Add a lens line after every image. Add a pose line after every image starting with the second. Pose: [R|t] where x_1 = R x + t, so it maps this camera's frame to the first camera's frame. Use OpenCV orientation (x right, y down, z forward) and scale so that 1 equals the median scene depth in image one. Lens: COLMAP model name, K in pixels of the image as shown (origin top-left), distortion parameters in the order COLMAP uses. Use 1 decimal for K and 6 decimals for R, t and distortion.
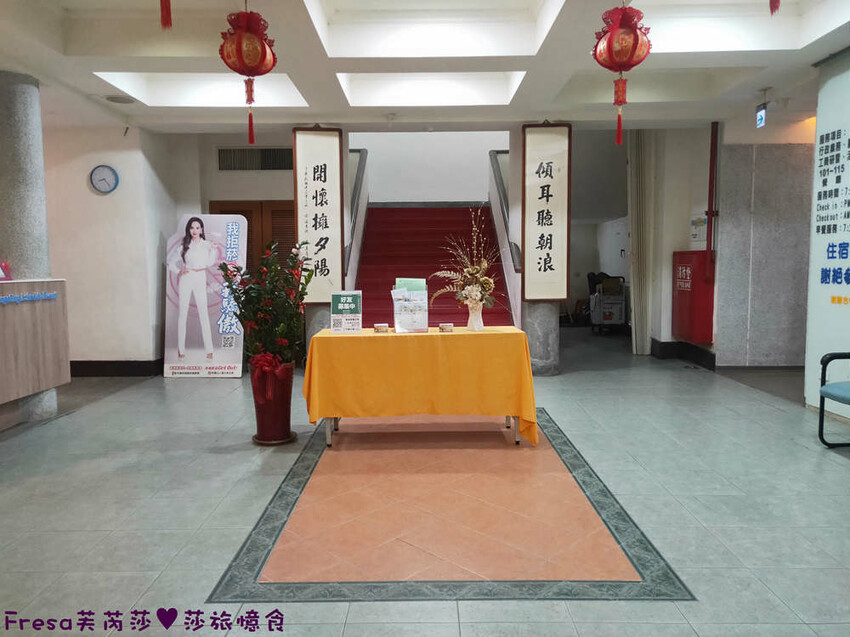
lens RADIAL K [[639.8, 0, 423.5], [0, 639.8, 316.6], [0, 0, 1]] dist [0.047665, -0.016094]
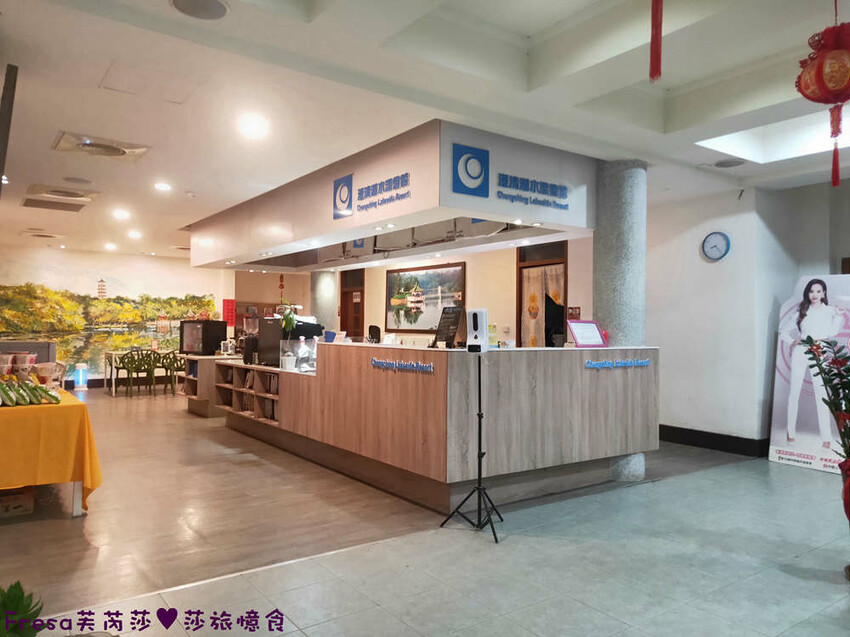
lens RADIAL K [[639.8, 0, 423.5], [0, 639.8, 316.6], [0, 0, 1]] dist [0.047665, -0.016094]
pose [[0.584253, -0.000468, -0.811572, 0.049428], [-0.078609, 0.995265, -0.057165, -0.016459], [0.807756, 0.097195, 0.581450, 0.093229]]
